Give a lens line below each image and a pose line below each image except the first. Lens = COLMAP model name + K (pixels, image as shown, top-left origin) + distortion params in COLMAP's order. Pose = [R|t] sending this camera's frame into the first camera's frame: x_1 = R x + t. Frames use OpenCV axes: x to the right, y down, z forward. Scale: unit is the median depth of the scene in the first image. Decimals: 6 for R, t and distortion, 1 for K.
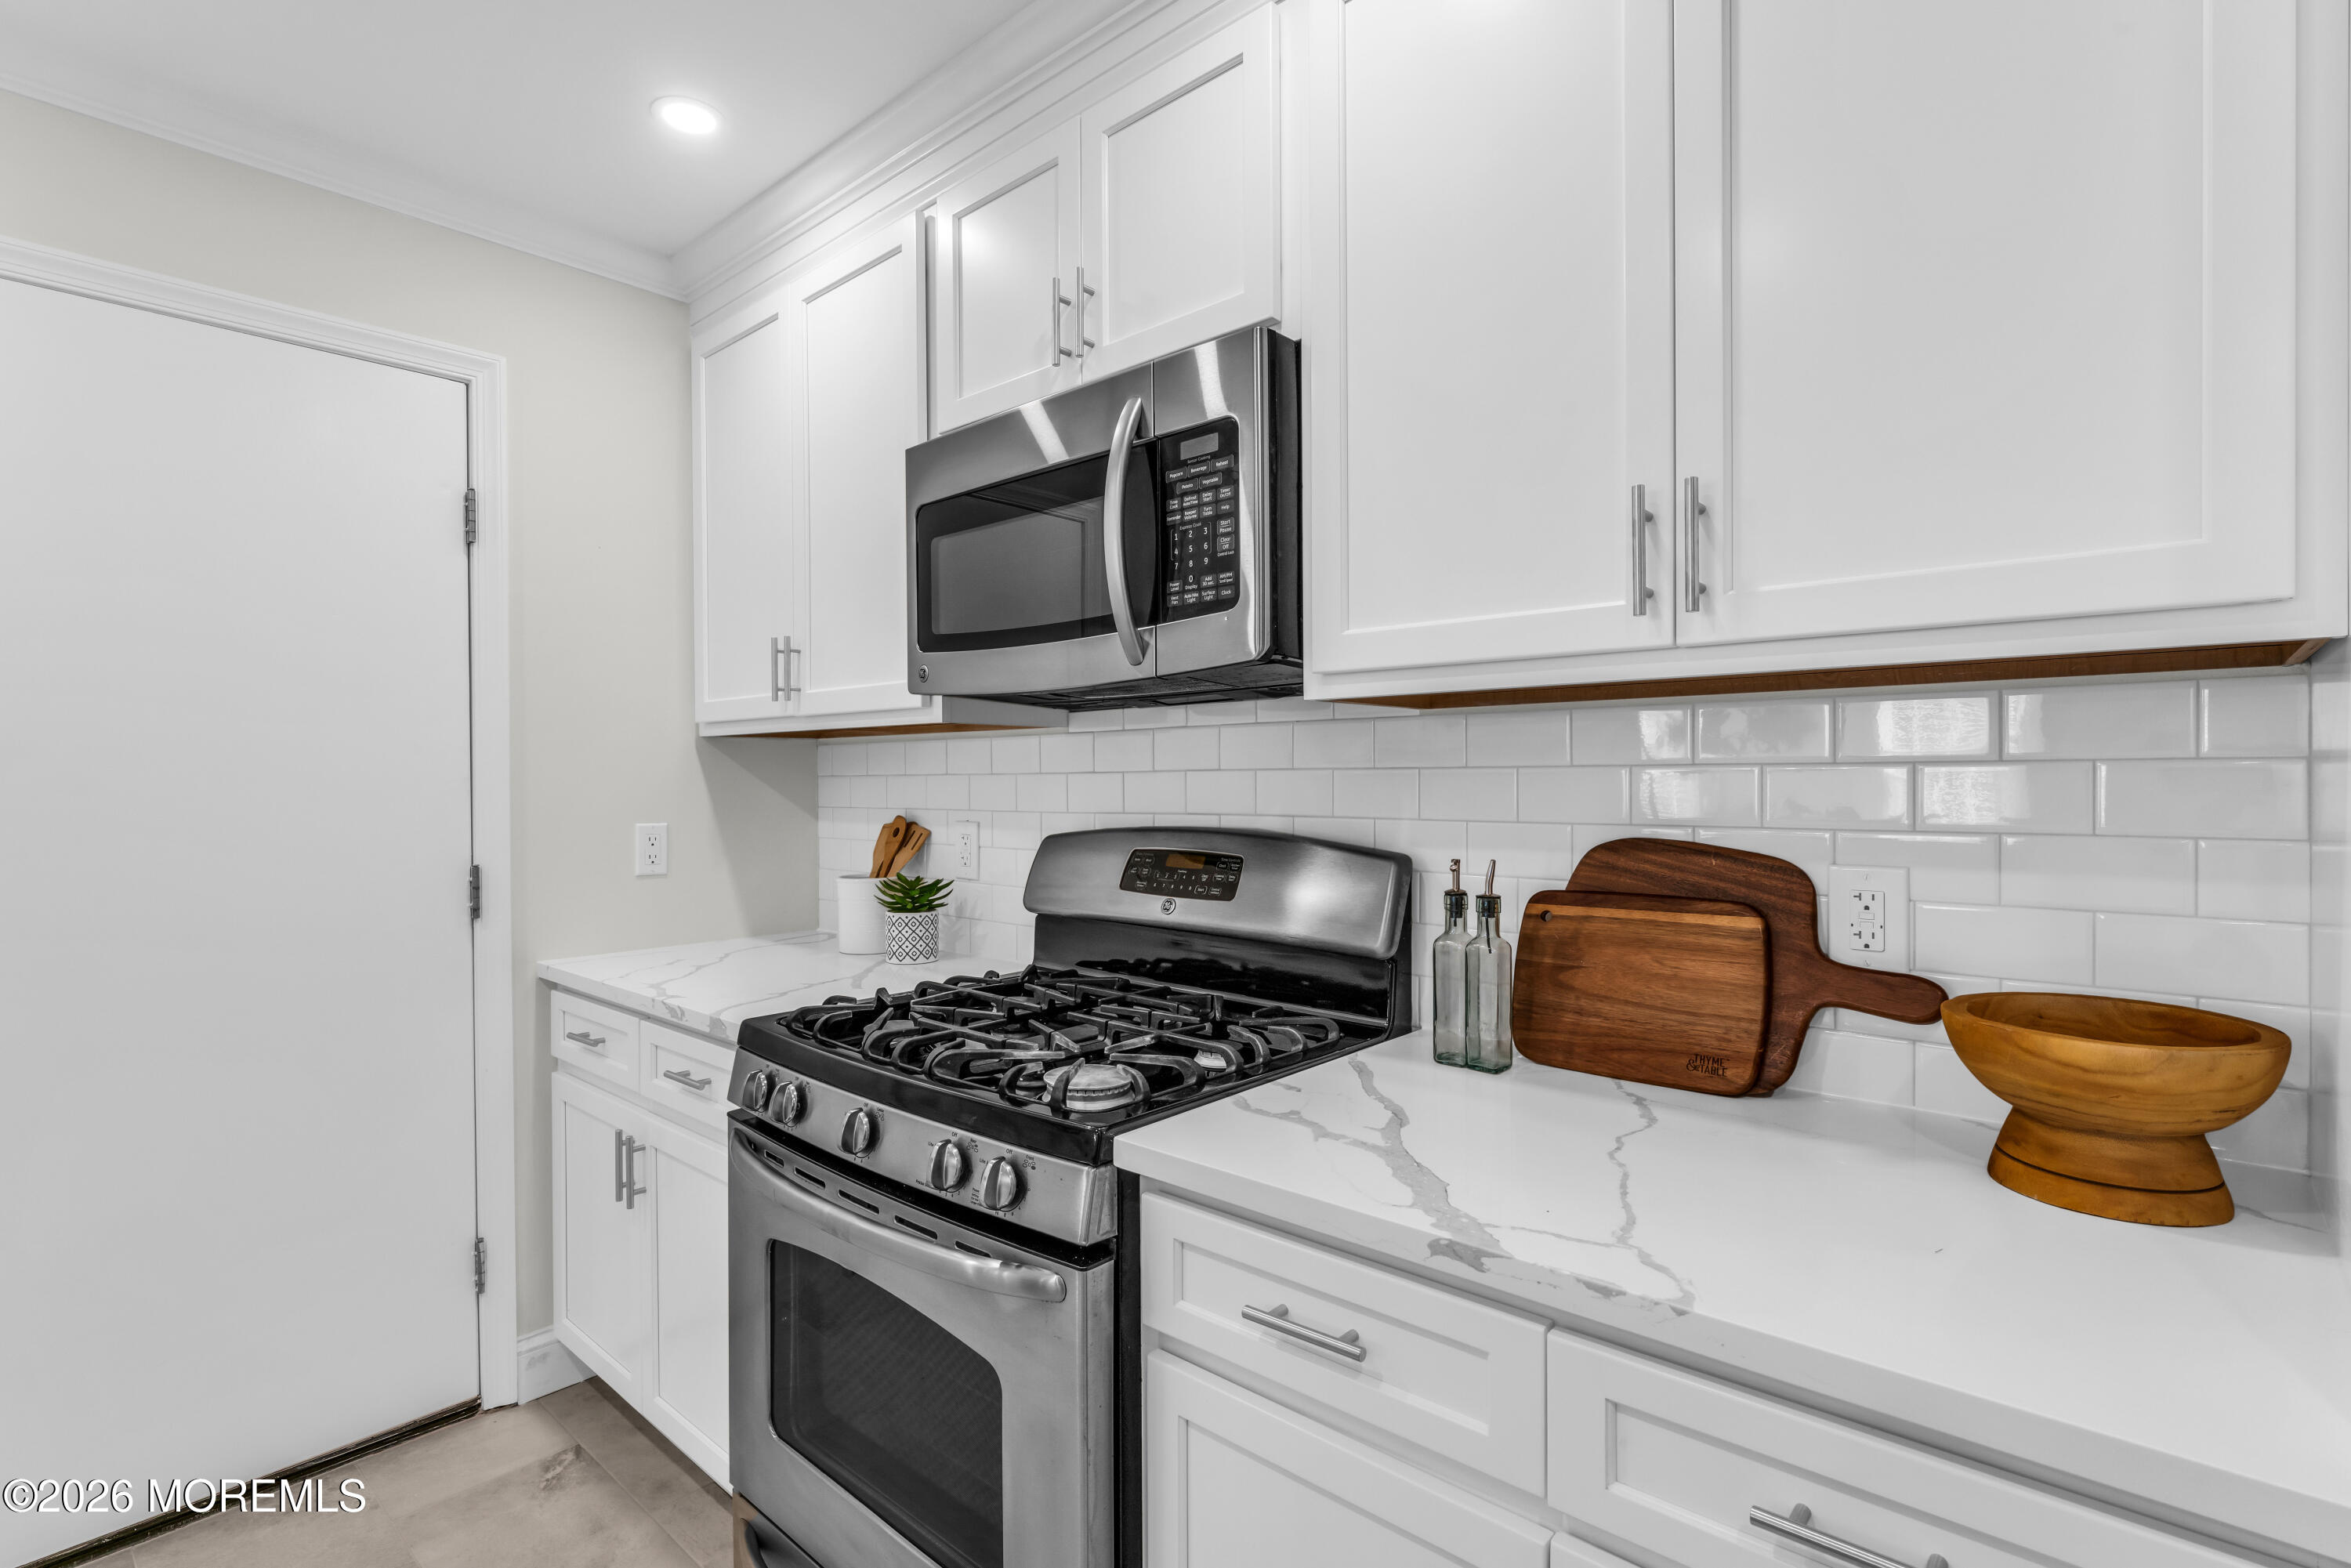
lens RADIAL K [[1117.1, 0, 1175.5], [0, 1117.1, 784.0], [0, 0, 1]] dist [-0.002608, -0.000034]
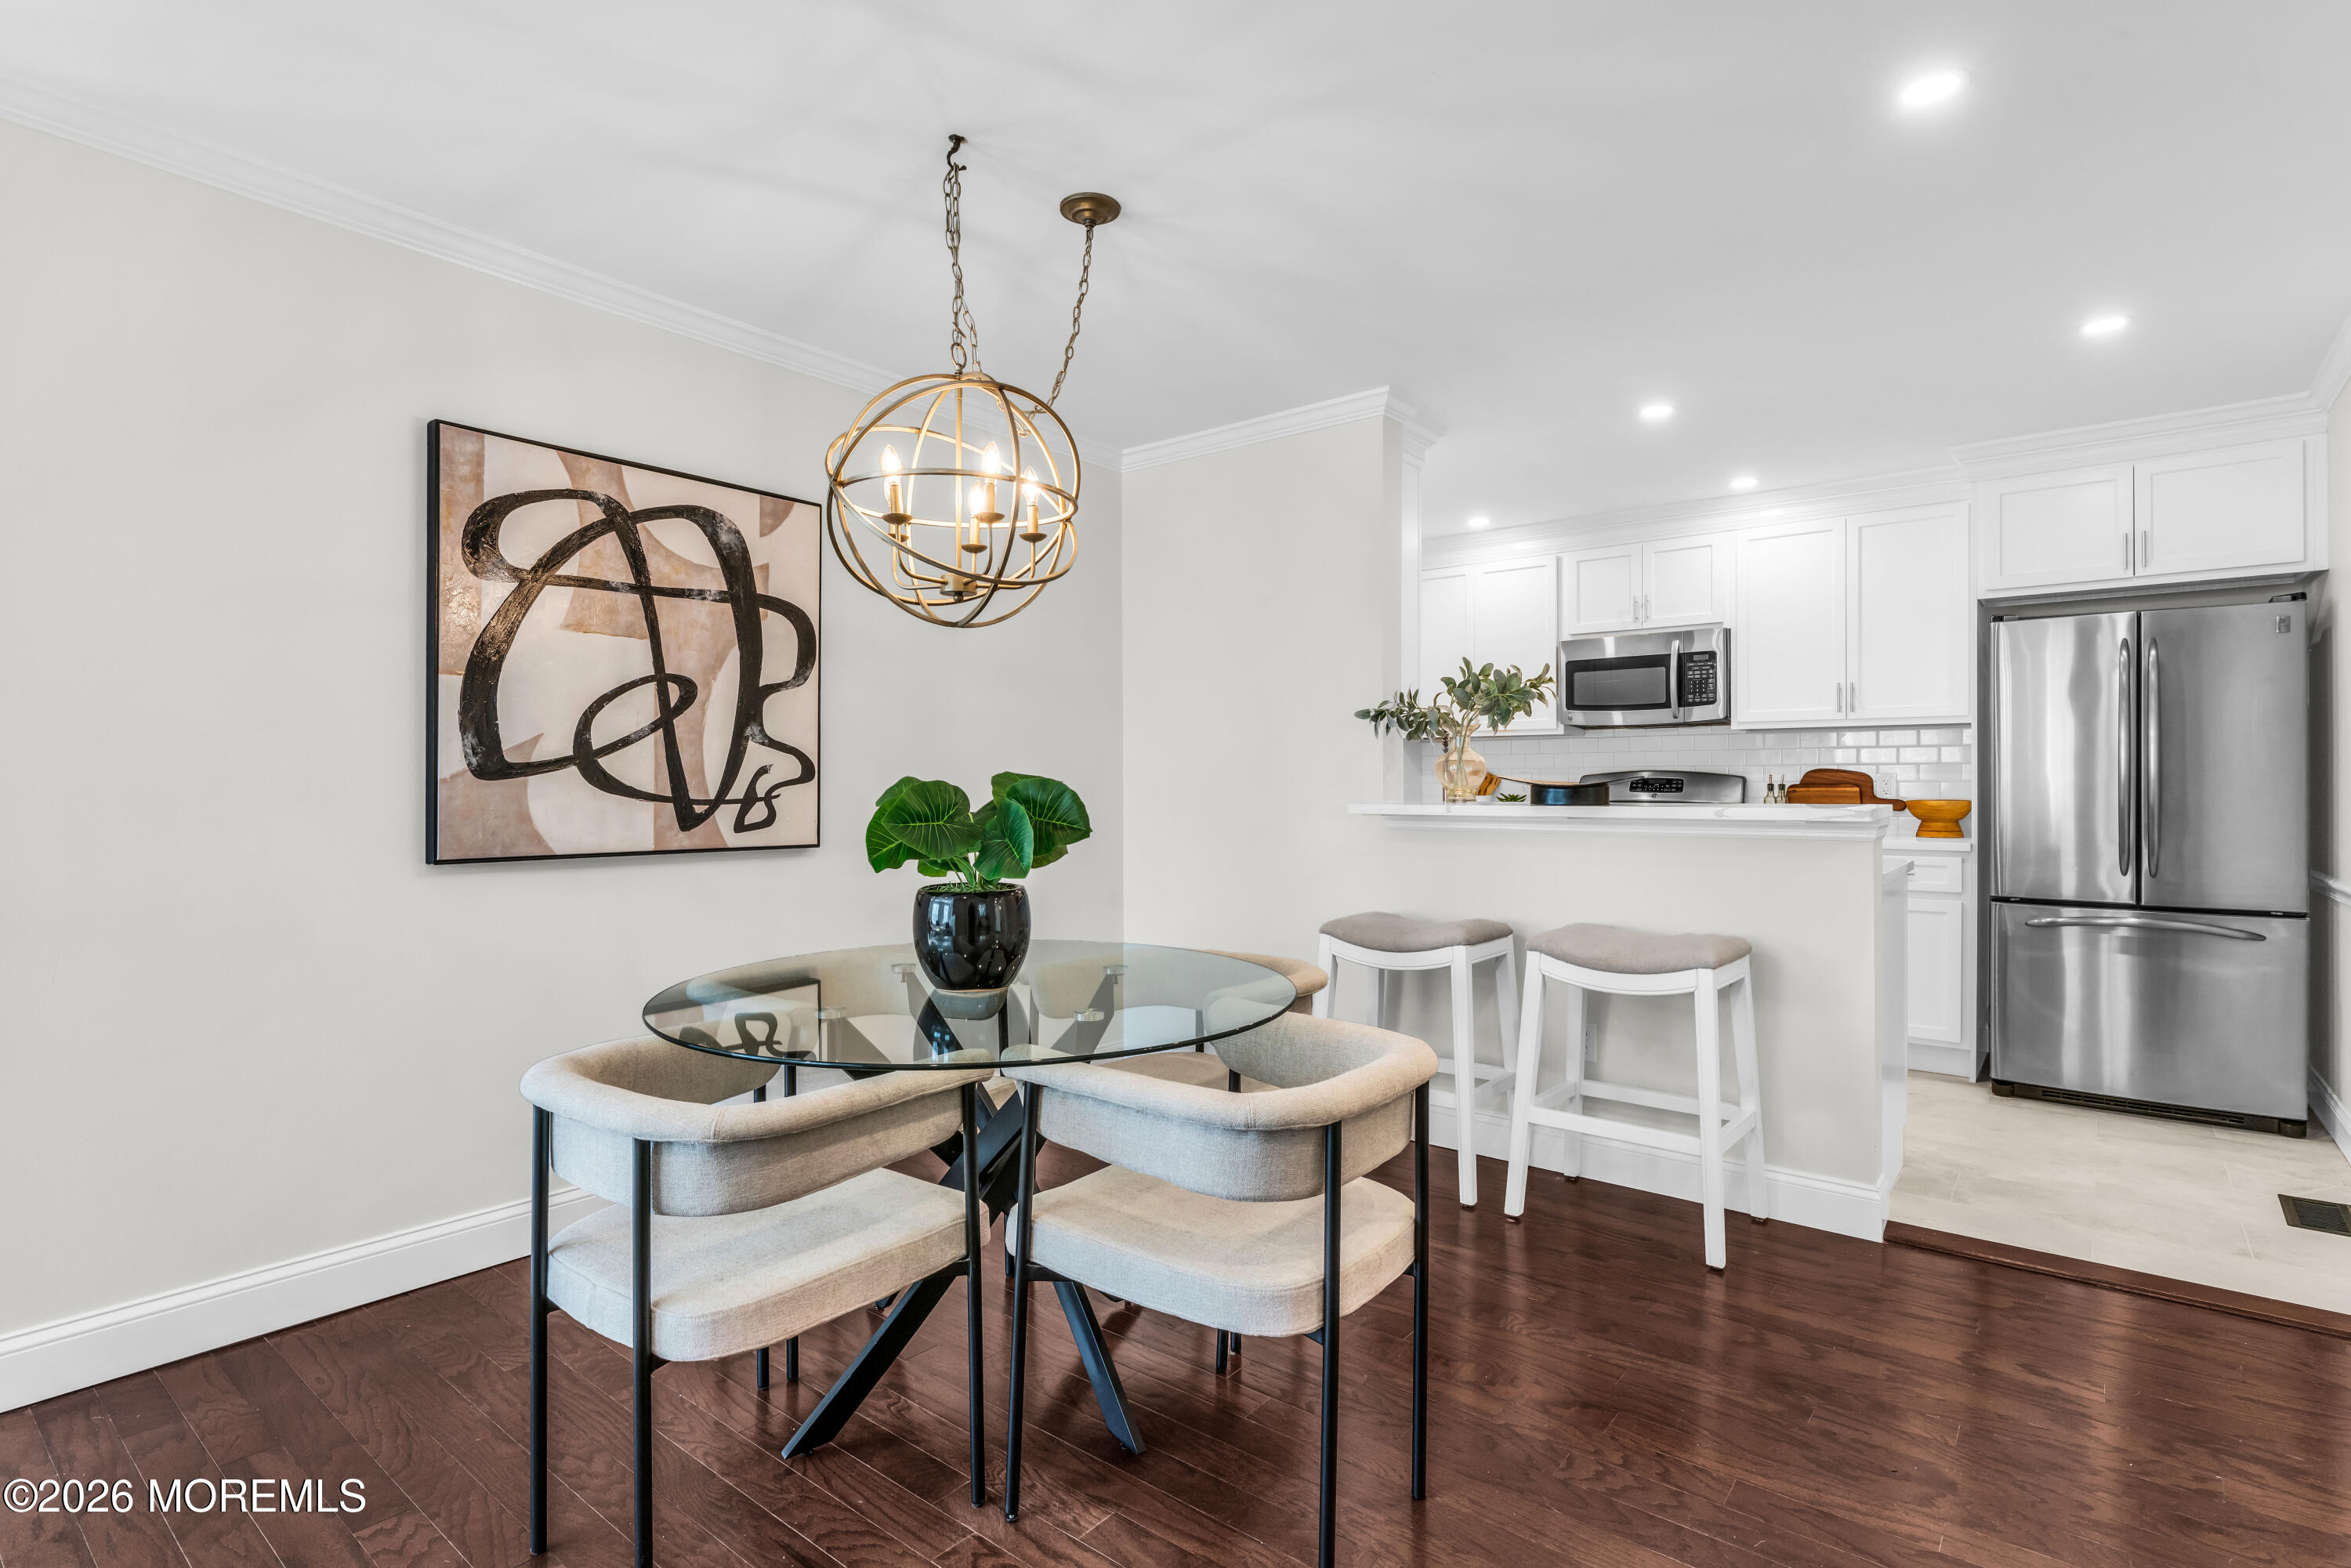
lens RADIAL K [[1155.7, 0, 1177.5], [0, 1155.7, 812.4], [0, 0, 1]] dist [-0.045225, 0.035135]
pose [[0.998159, -0.001669, 0.060630, -1.817489], [0.000755, 0.999886, 0.015086, 0.129240], [-0.060648, -0.015013, 0.998046, -2.475946]]
